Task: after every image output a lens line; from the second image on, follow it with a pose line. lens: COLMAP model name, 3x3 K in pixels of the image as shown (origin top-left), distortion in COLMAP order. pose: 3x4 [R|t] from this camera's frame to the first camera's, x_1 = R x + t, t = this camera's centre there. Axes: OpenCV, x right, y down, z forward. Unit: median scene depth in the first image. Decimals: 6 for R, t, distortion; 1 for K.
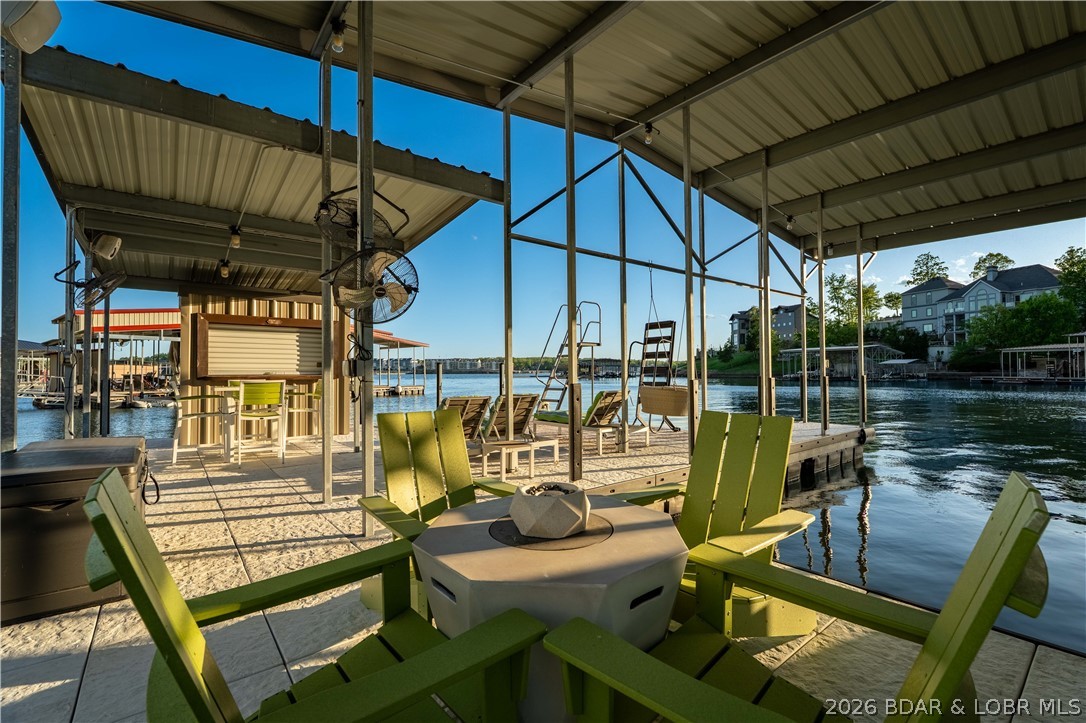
lens RADIAL K [[475.8, 0, 543.0], [0, 475.8, 361.5], [0, 0, 1]] dist [-0.007261, 0.000436]
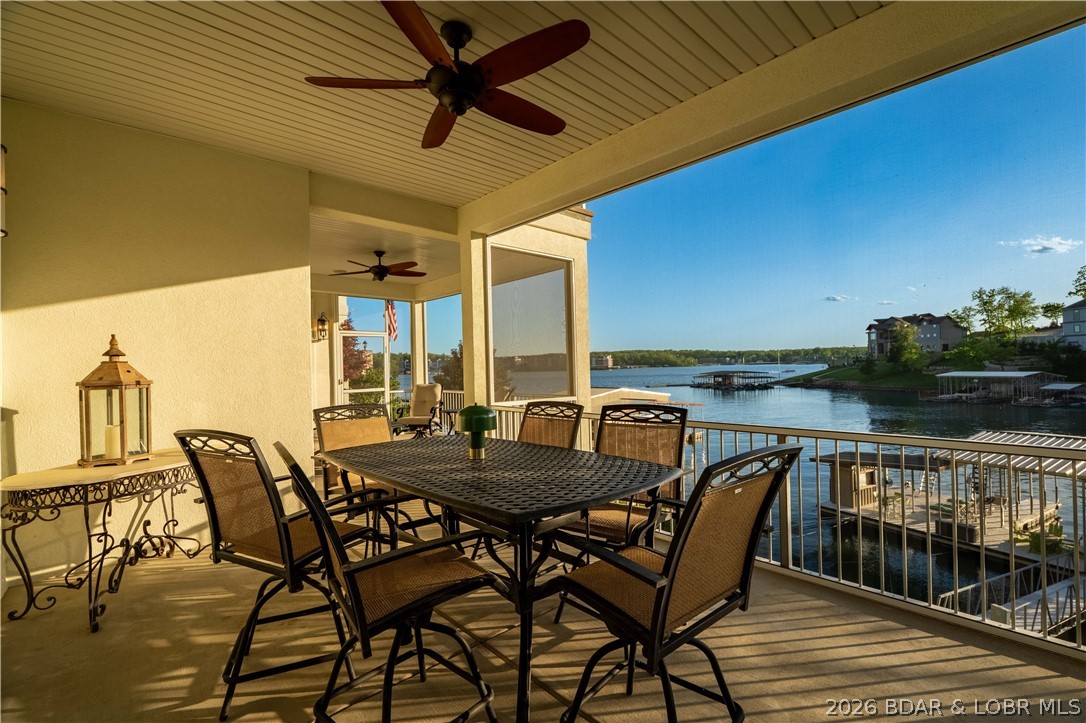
lens RADIAL K [[475.8, 0, 543.0], [0, 475.8, 361.5], [0, 0, 1]] dist [-0.007261, 0.000436]
pose [[0.982908, -0.021350, -0.182856, -0.196756], [0.024572, 0.999580, 0.015369, -0.089881], [0.182451, -0.019600, 0.983020, -0.253706]]
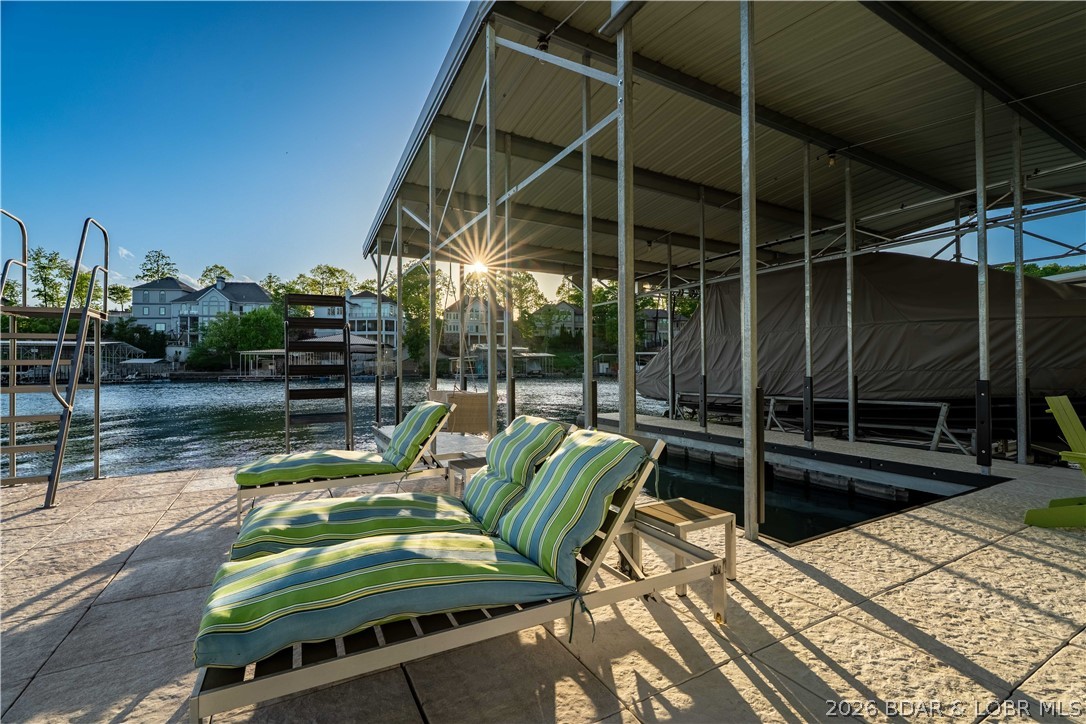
lens RADIAL K [[477.4, 0, 546.0], [0, 477.4, 363.2], [0, 0, 1]] dist [-0.003055, -0.000367]
pose [[0.164995, 0.011726, 0.986225, -0.033473], [-0.015212, 0.999841, -0.009343, 0.001150], [-0.986177, -0.013461, 0.165147, 0.057240]]
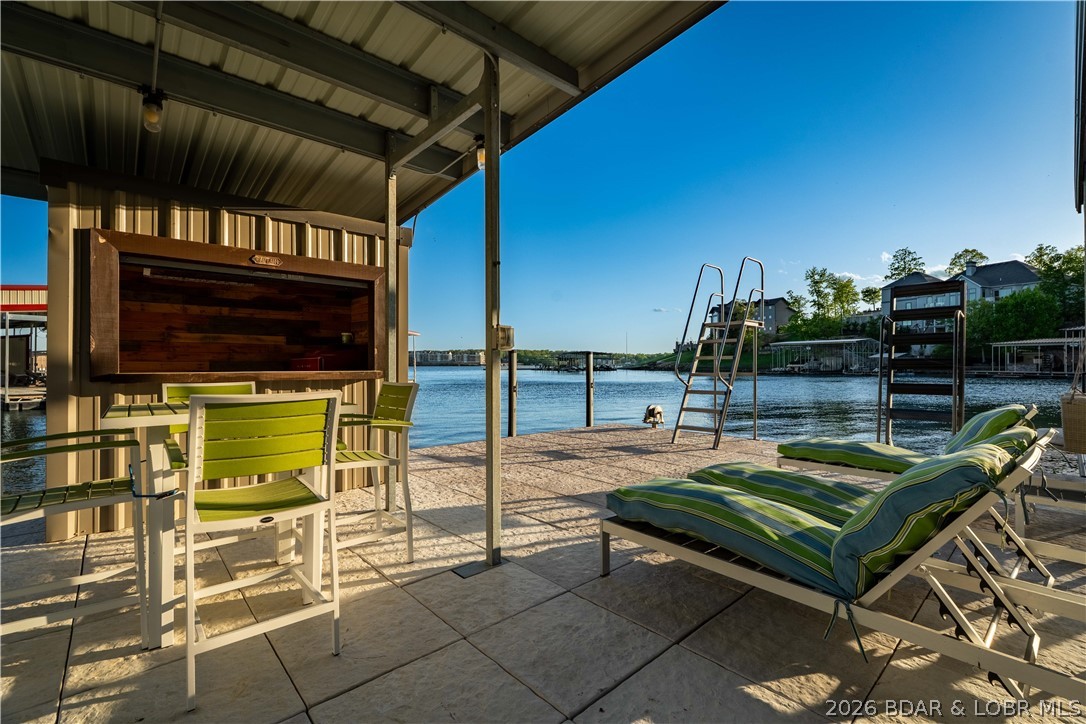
lens RADIAL K [[477.4, 0, 546.0], [0, 477.4, 363.2], [0, 0, 1]] dist [-0.003055, -0.000367]
pose [[0.997731, 0.003291, 0.067246, -0.027511], [-0.004572, 0.999811, 0.018909, 0.000939], [-0.067171, -0.019174, 0.997557, 0.043106]]
